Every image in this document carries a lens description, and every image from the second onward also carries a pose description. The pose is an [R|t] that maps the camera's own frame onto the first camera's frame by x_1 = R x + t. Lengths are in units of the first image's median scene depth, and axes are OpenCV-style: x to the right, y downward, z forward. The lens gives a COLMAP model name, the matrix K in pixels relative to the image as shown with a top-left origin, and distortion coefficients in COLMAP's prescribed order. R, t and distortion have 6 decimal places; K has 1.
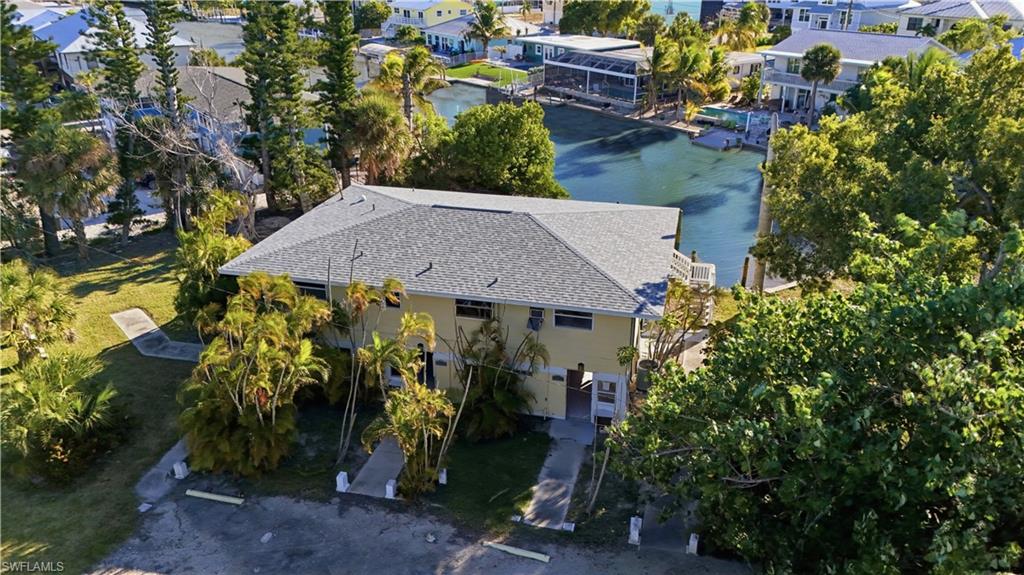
lens RADIAL K [[744.6, 0, 512.0], [0, 744.6, 287.5], [0, 0, 1]] dist [0.065590, -0.050924]
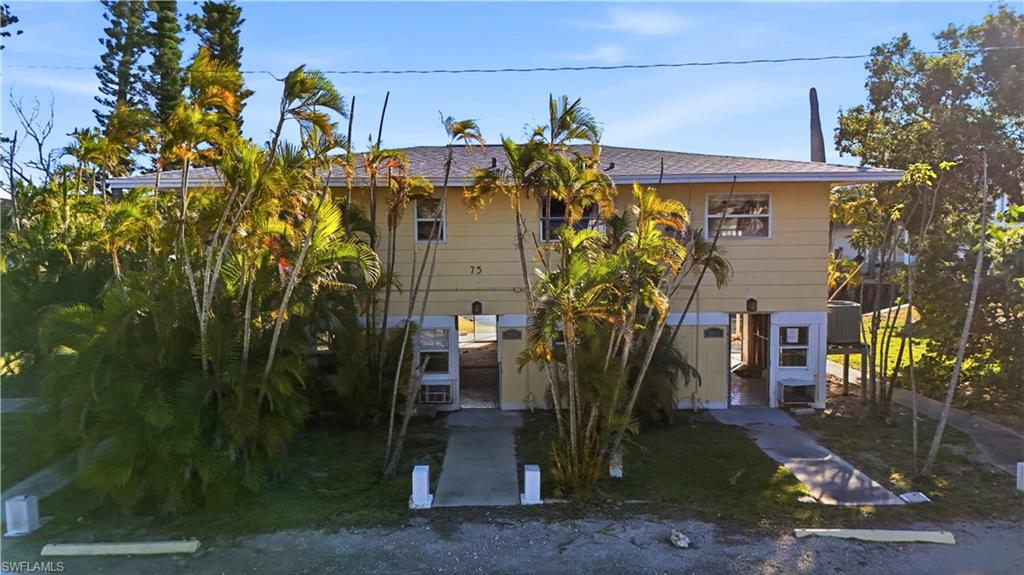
lens RADIAL K [[744.6, 0, 512.0], [0, 744.6, 287.5], [0, 0, 1]] dist [0.065590, -0.050924]
pose [[0.967041, -0.032826, 0.252497, -0.288685], [0.114498, 0.941800, -0.316076, 0.299337], [-0.227426, 0.334568, 0.914517, 0.526158]]
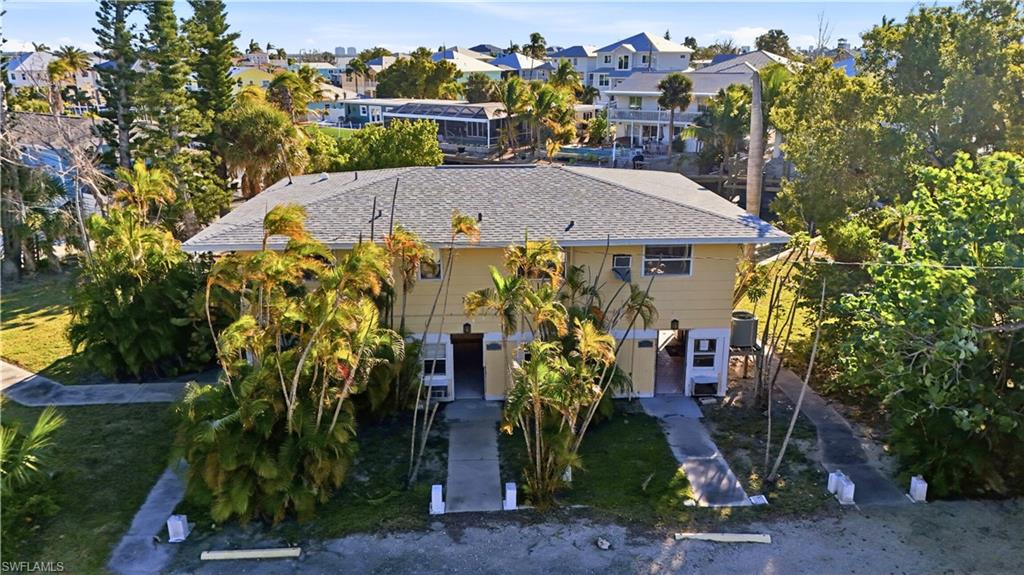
lens RADIAL K [[744.6, 0, 512.0], [0, 744.6, 287.5], [0, 0, 1]] dist [0.065590, -0.050924]
pose [[0.955995, -0.087856, 0.279919, -0.342347], [0.121327, 0.987091, -0.104553, 0.146646], [-0.267120, 0.133914, 0.954313, 0.289237]]
